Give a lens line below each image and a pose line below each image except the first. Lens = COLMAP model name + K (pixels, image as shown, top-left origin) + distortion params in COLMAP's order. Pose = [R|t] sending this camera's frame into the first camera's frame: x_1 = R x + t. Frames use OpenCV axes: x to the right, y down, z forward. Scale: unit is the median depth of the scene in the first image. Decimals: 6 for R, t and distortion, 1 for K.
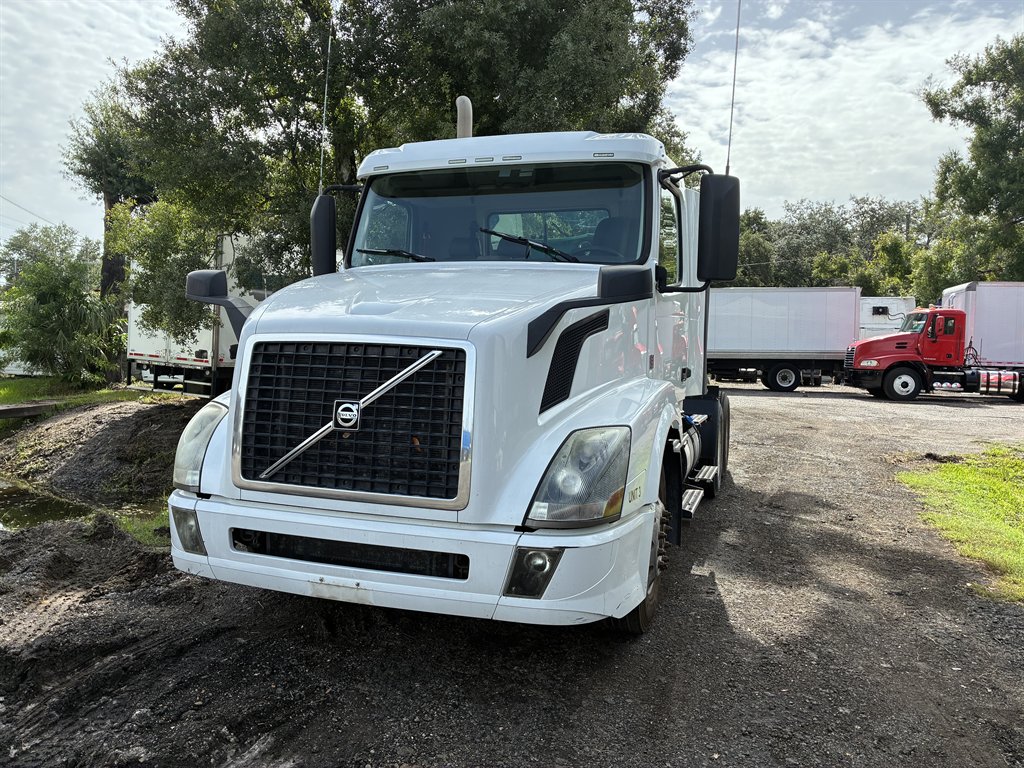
lens RADIAL K [[752.5, 0, 512.0], [0, 752.5, 384.0], [0, 0, 1]] dist [0.065114, -0.073880]
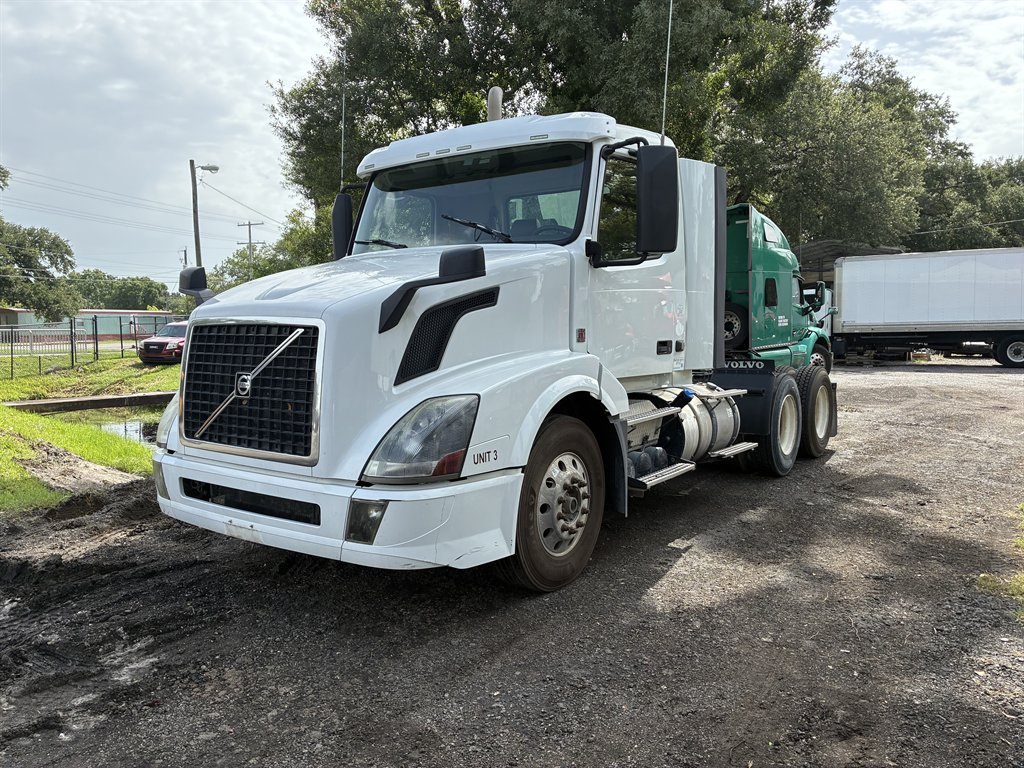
lens RADIAL K [[752.5, 0, 512.0], [0, 752.5, 384.0], [0, 0, 1]] dist [0.065114, -0.073880]
pose [[0.958640, -0.004555, -0.284585, 0.508408], [0.011583, 0.999668, 0.023017, 0.016433], [0.284385, -0.025361, 0.958375, -0.023737]]
